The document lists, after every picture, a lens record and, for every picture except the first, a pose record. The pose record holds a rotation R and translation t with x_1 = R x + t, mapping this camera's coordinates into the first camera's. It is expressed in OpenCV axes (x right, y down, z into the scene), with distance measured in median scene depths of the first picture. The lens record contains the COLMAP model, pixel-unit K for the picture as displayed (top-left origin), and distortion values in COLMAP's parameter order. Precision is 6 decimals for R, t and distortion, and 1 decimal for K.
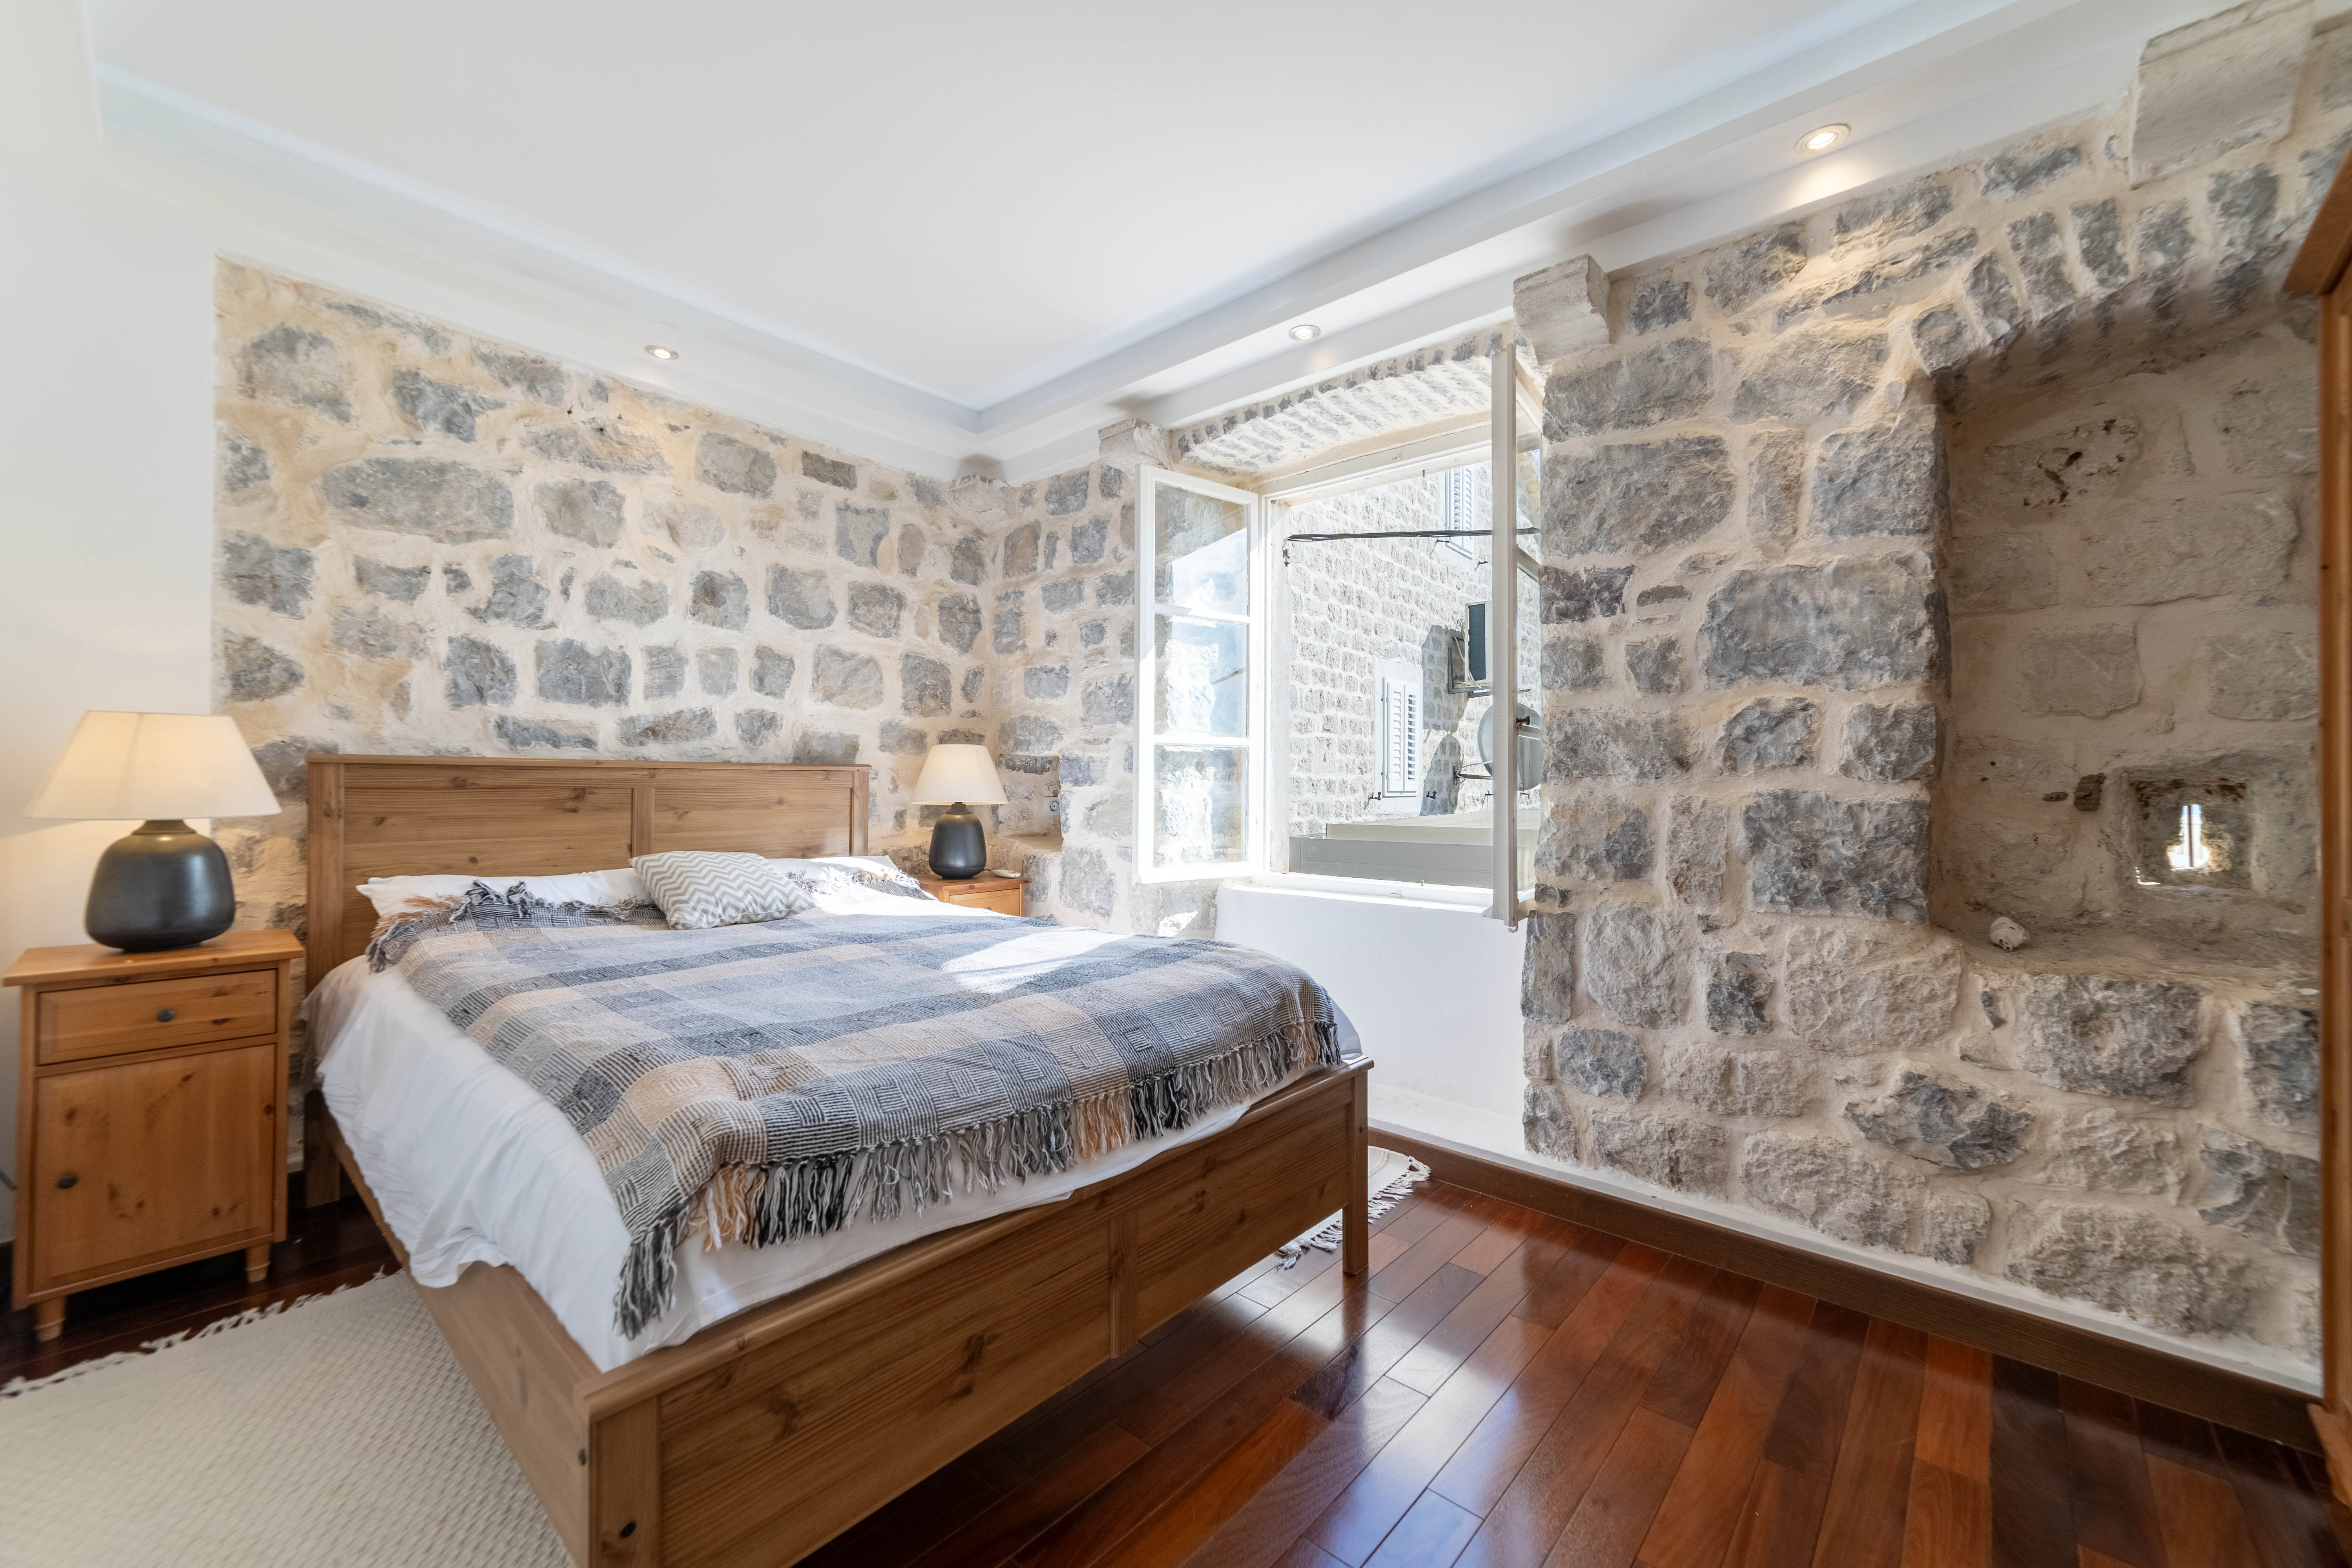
lens RADIAL K [[924.4, 0, 1160.8], [0, 924.4, 775.9], [0, 0, 1]] dist [-0.000936, 0.001816]
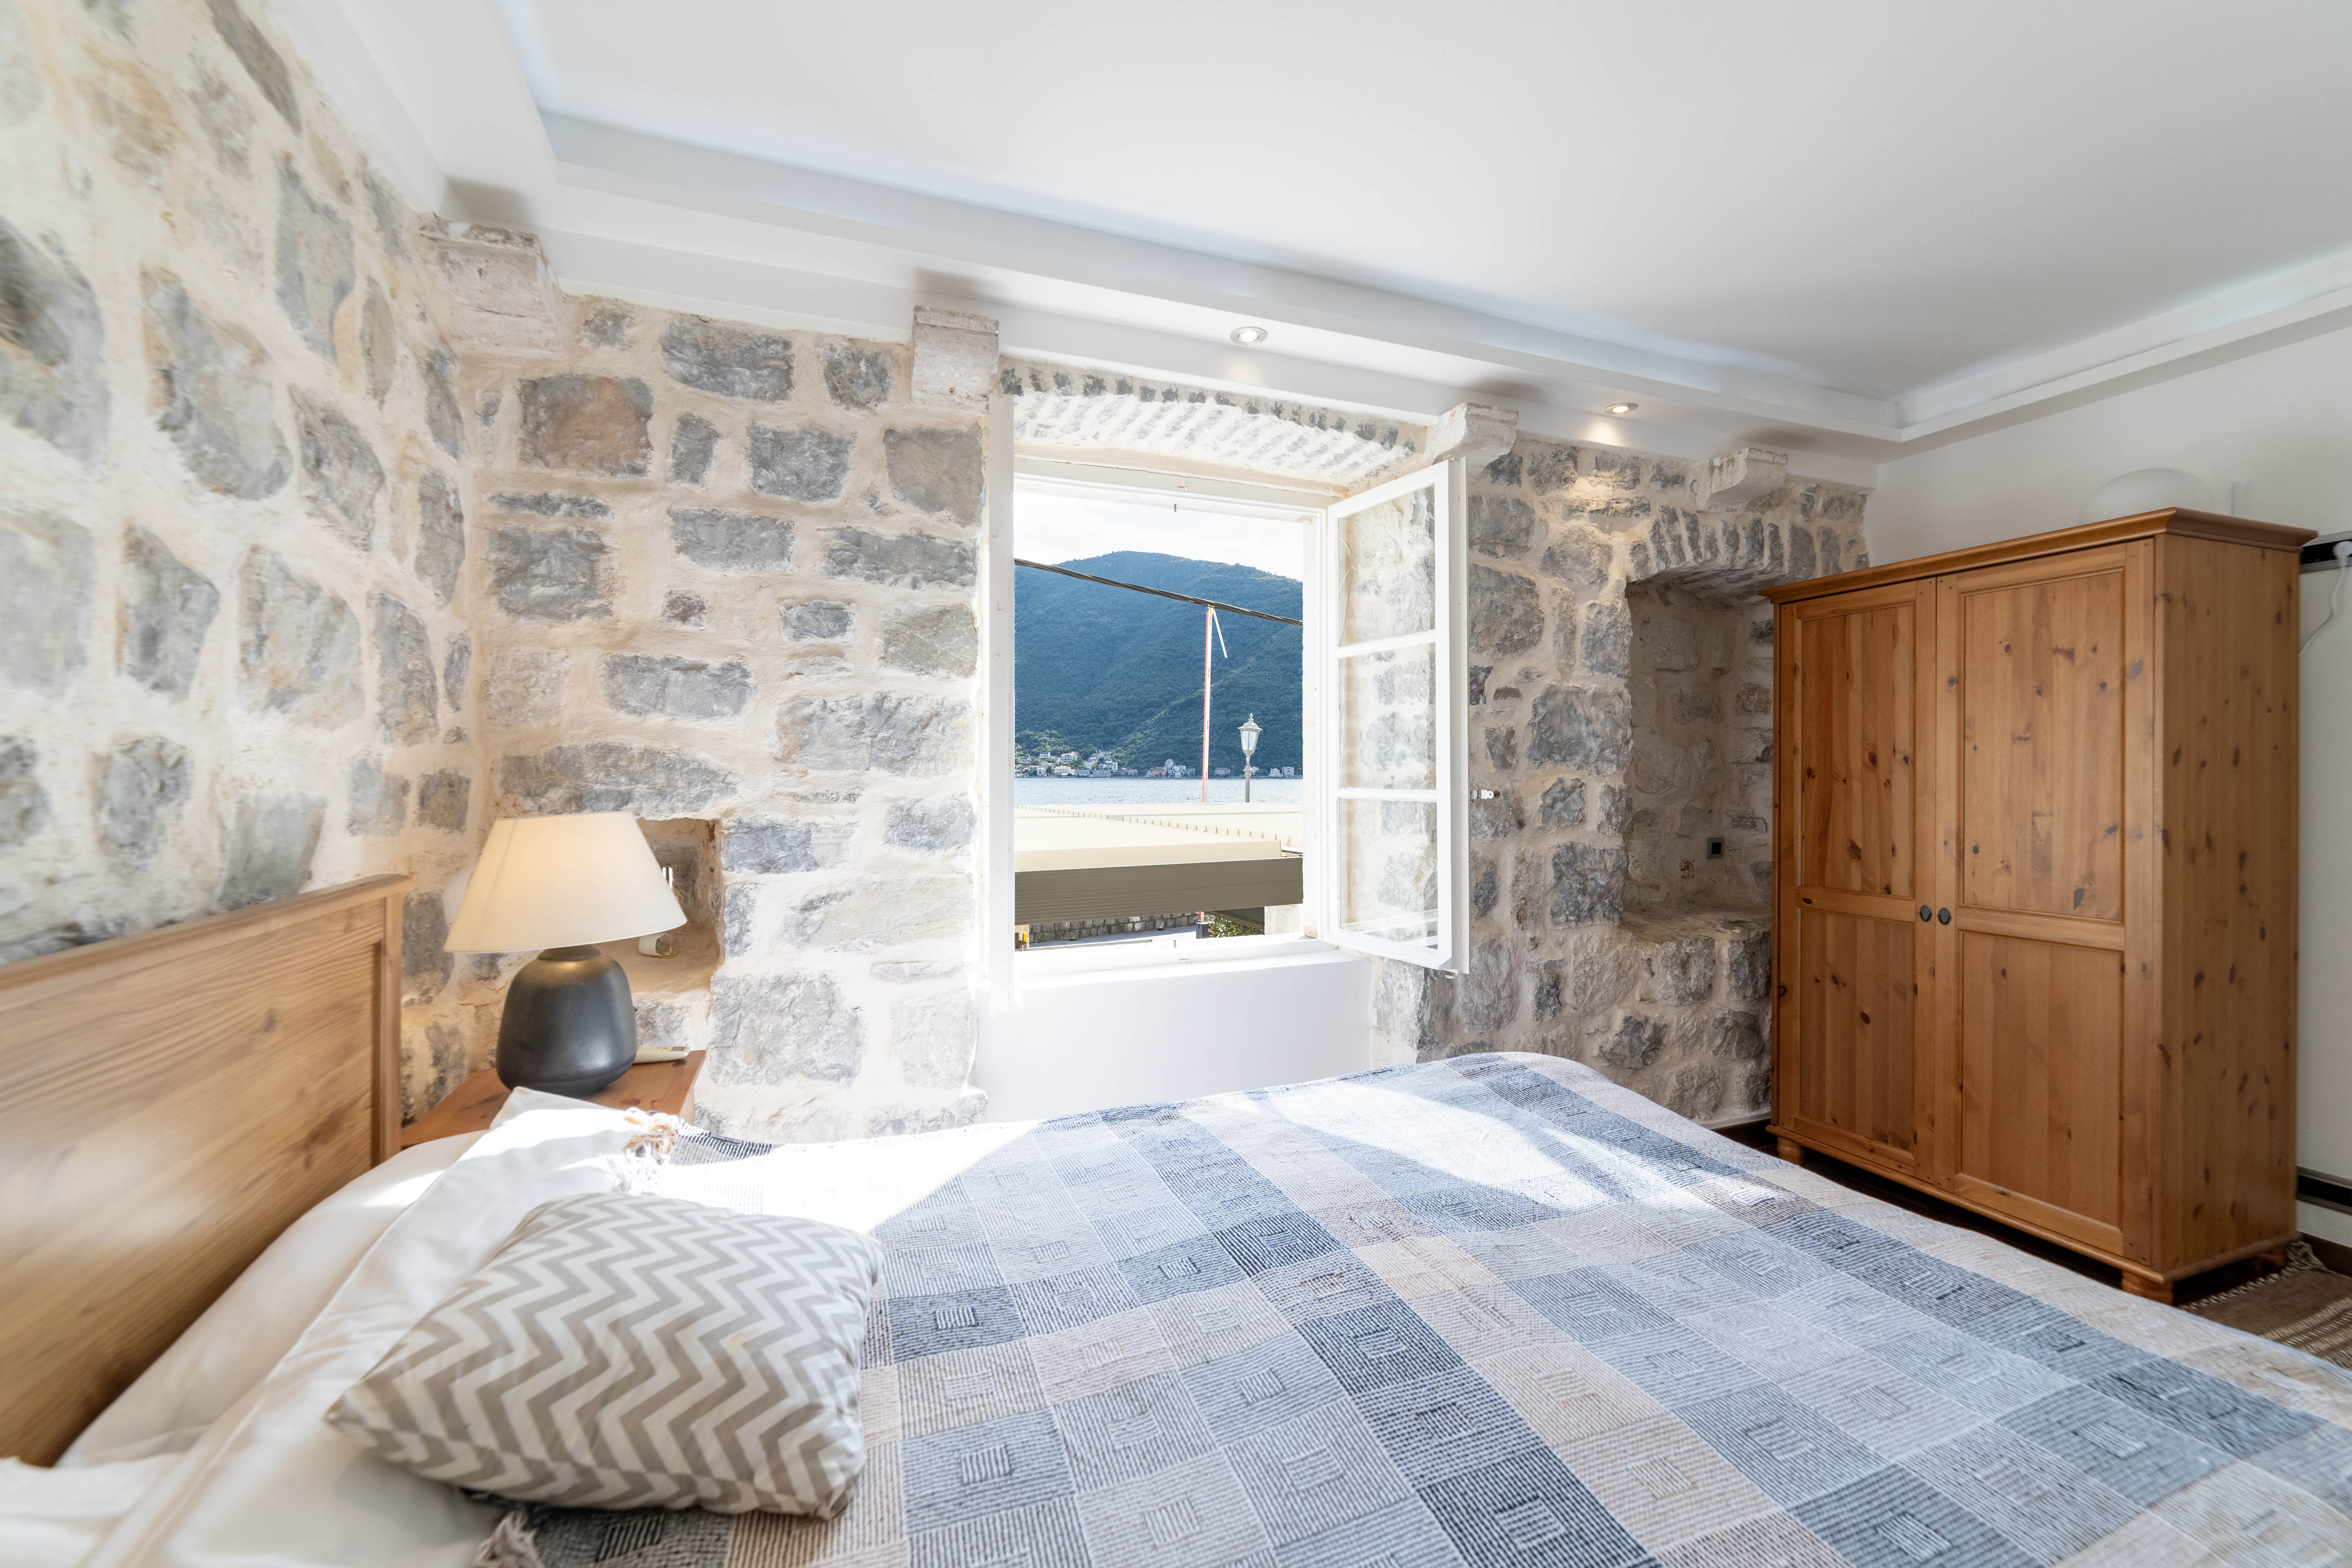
lens RADIAL K [[924.4, 0, 1170.6], [0, 924.4, 781.0], [0, 0, 1]] dist [-0.000936, 0.001816]
pose [[0.451917, -0.013388, 0.891959, -0.833440], [-0.001862, 0.999871, 0.015951, -0.095047], [-0.892058, -0.008869, 0.451834, 0.849901]]
